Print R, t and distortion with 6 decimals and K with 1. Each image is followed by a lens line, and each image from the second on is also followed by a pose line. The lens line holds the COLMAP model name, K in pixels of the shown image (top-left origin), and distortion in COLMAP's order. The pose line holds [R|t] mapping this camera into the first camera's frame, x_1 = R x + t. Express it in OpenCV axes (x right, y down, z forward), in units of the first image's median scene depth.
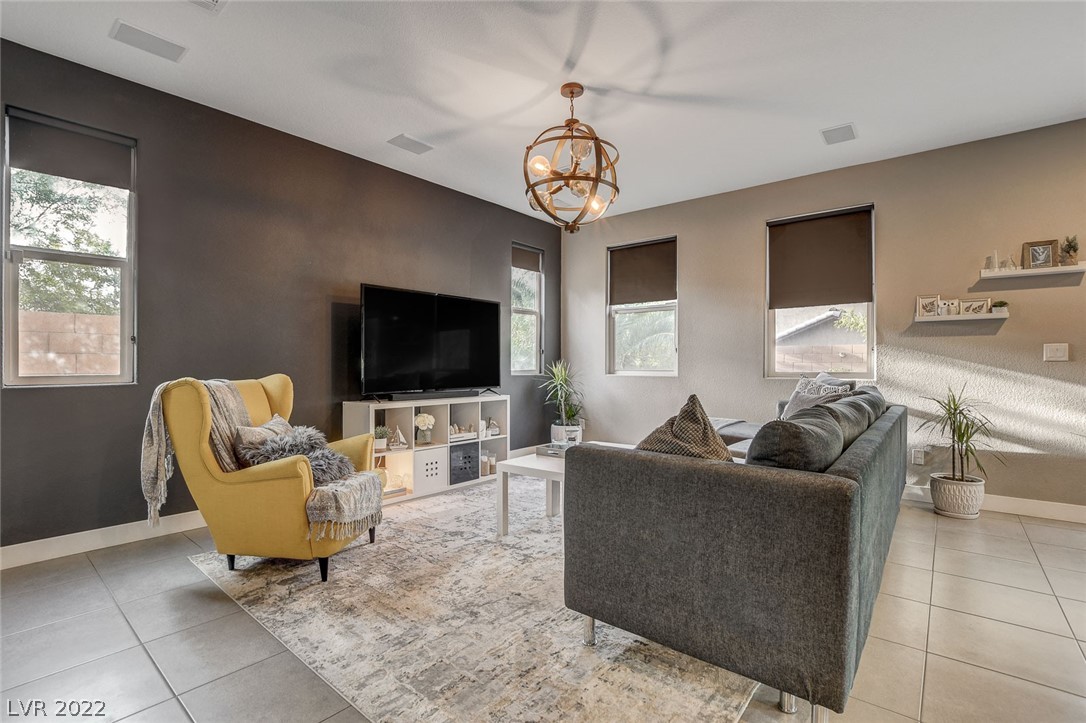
lens RADIAL K [[493.9, 0, 545.5], [0, 493.9, 364.8], [0, 0, 1]] dist [-0.023657, 0.002485]
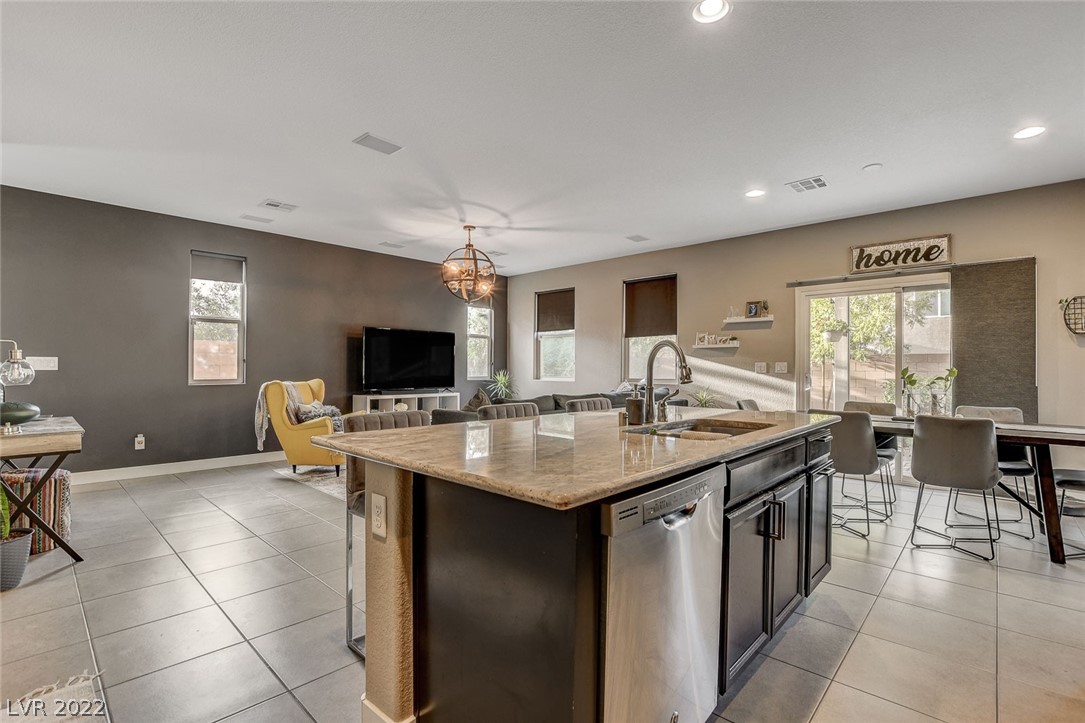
lens RADIAL K [[493.4, 0, 542.9], [0, 493.4, 367.8], [0, 0, 1]] dist [-0.023657, 0.002485]
pose [[0.998396, 0.002536, -0.056566, 0.371301], [-0.002824, 0.999983, -0.005025, -0.013941], [0.056553, 0.005176, 0.998386, -0.722369]]
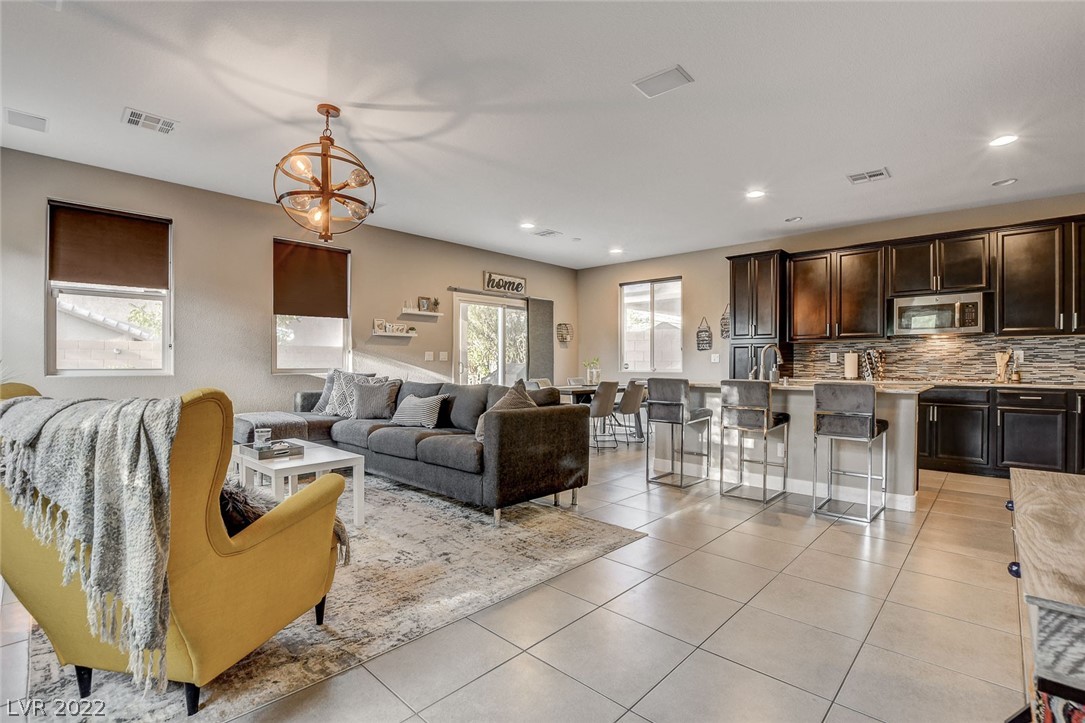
lens RADIAL K [[493.4, 0, 545.0], [0, 493.4, 366.5], [0, 0, 1]] dist [-0.023657, 0.002485]
pose [[0.073615, -0.009844, 0.997238, -0.832586], [-0.001190, 0.999950, 0.009959, -0.003999], [-0.997286, -0.001919, 0.073599, 0.370820]]
